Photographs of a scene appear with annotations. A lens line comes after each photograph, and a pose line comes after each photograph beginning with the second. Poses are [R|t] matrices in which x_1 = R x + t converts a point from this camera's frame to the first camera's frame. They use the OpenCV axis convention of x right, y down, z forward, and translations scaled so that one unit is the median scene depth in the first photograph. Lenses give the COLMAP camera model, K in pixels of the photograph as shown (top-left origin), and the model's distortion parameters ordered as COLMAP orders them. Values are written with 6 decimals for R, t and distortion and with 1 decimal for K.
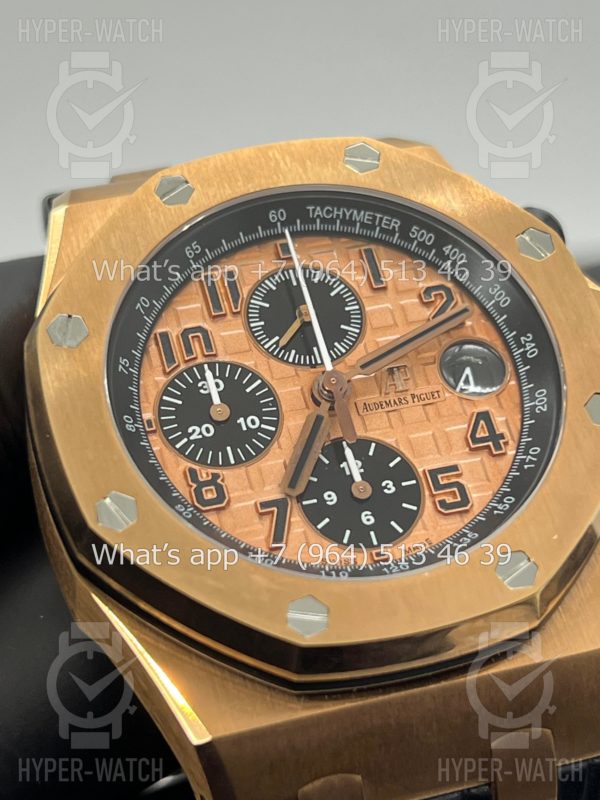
lens RADIAL K [[1893.2, 0, 282.4], [0, 1893.2, 406.1], [0, 0, 1]] dist [0.212075, 0.000000]
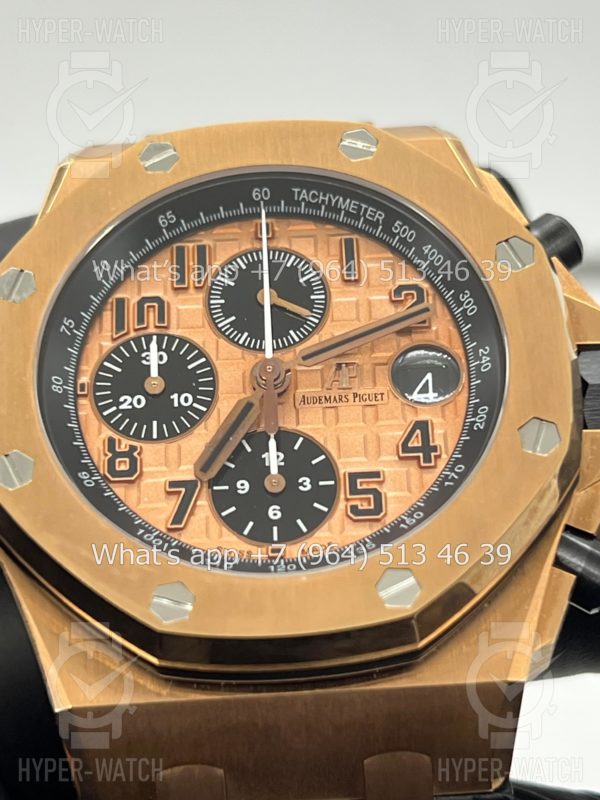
lens RADIAL K [[1893.2, 0, 298.3], [0, 1893.2, 403.9], [0, 0, 1]] dist [0.212075, 0.000000]
pose [[0.968966, 0.134375, -0.207480, 0.246717], [-0.128827, 0.990857, 0.040085, -0.036543], [0.210970, -0.012112, 0.977418, 0.045165]]
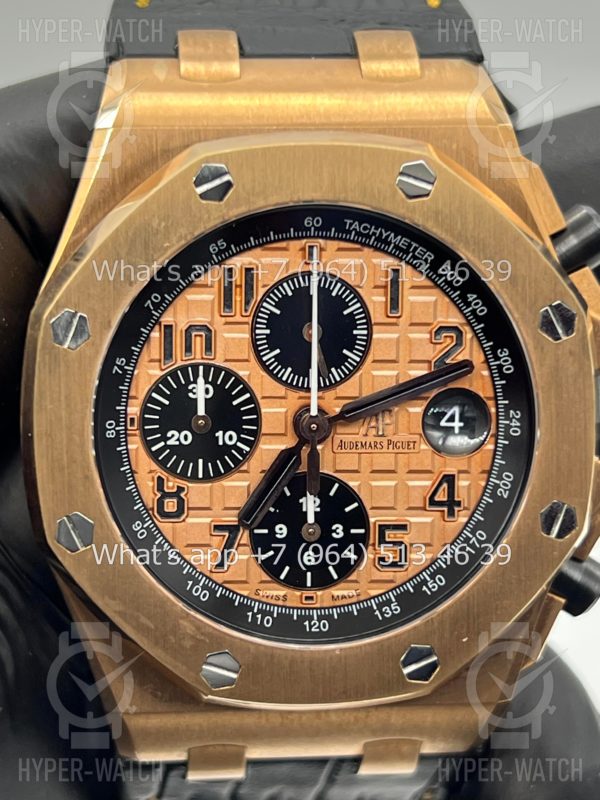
lens RADIAL K [[1893.2, 0, 291.9], [0, 1893.2, 398.0], [0, 0, 1]] dist [0.212075, 0.000000]
pose [[0.965063, 0.261699, 0.012920, -0.002139], [-0.226594, 0.808818, 0.542649, -0.582734], [0.131561, -0.526619, 0.839860, 0.139902]]
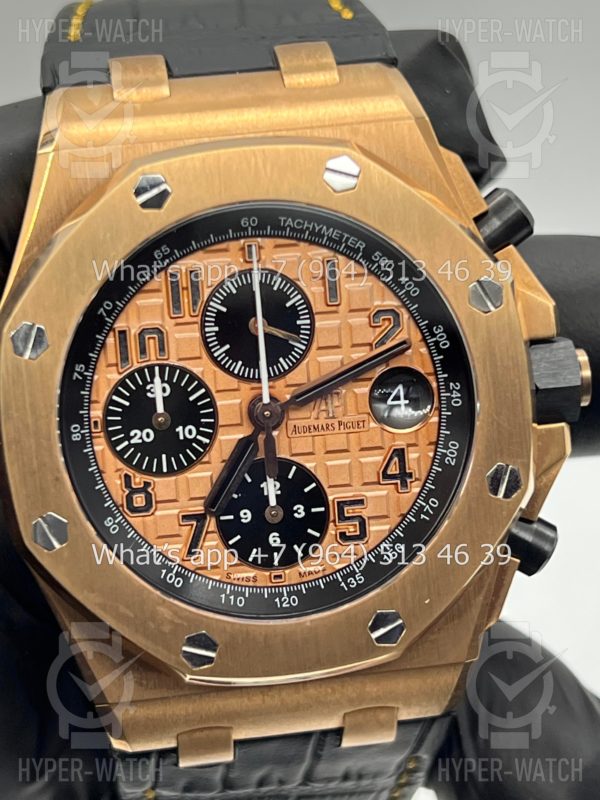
lens RADIAL K [[1893.2, 0, 307.1], [0, 1893.2, 400.4], [0, 0, 1]] dist [0.212075, 0.000000]
pose [[0.984251, 0.175299, 0.022809, 0.023138], [-0.162203, 0.844262, 0.510795, -0.582515], [0.070285, -0.506450, 0.859400, 0.064113]]
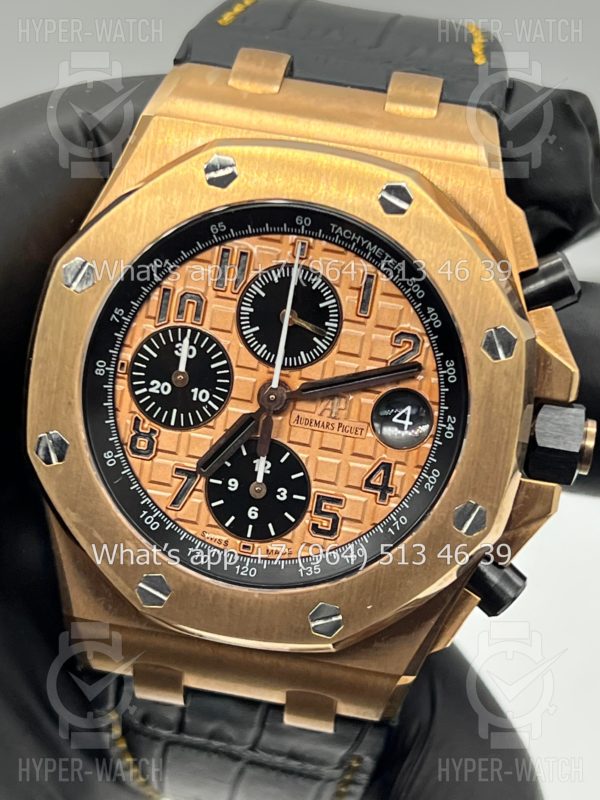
lens RADIAL K [[1893.2, 0, 307.7], [0, 1893.2, 405.8], [0, 0, 1]] dist [0.212075, 0.000000]
pose [[0.890785, 0.428345, -0.151732, 0.227103], [-0.285652, 0.787495, 0.546127, -0.658436], [0.353419, -0.443139, 0.823846, 0.034574]]
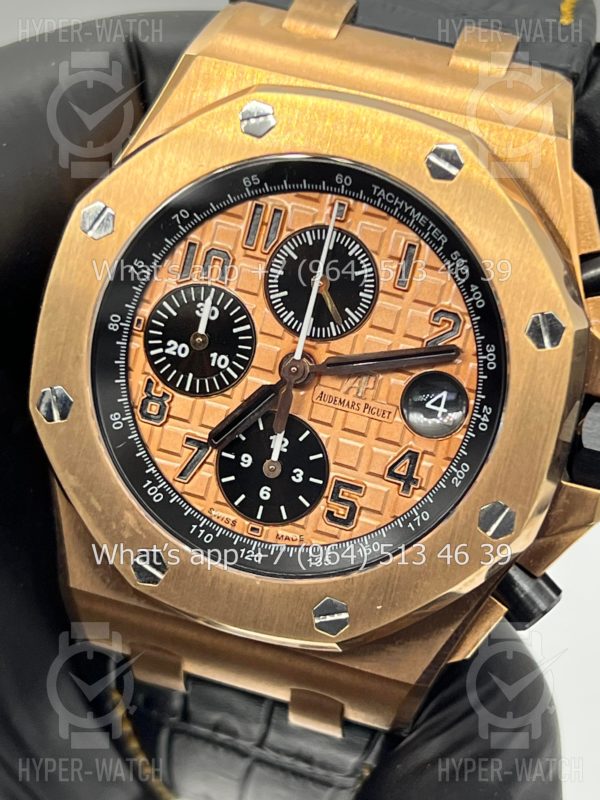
lens RADIAL K [[1893.2, 0, 296.1], [0, 1893.2, 400.7], [0, 0, 1]] dist [0.212075, 0.000000]
pose [[0.834005, 0.502173, -0.228600, 0.283544], [-0.298080, 0.758721, 0.579216, -0.625829], [0.464310, -0.414928, 0.782465, 0.147024]]
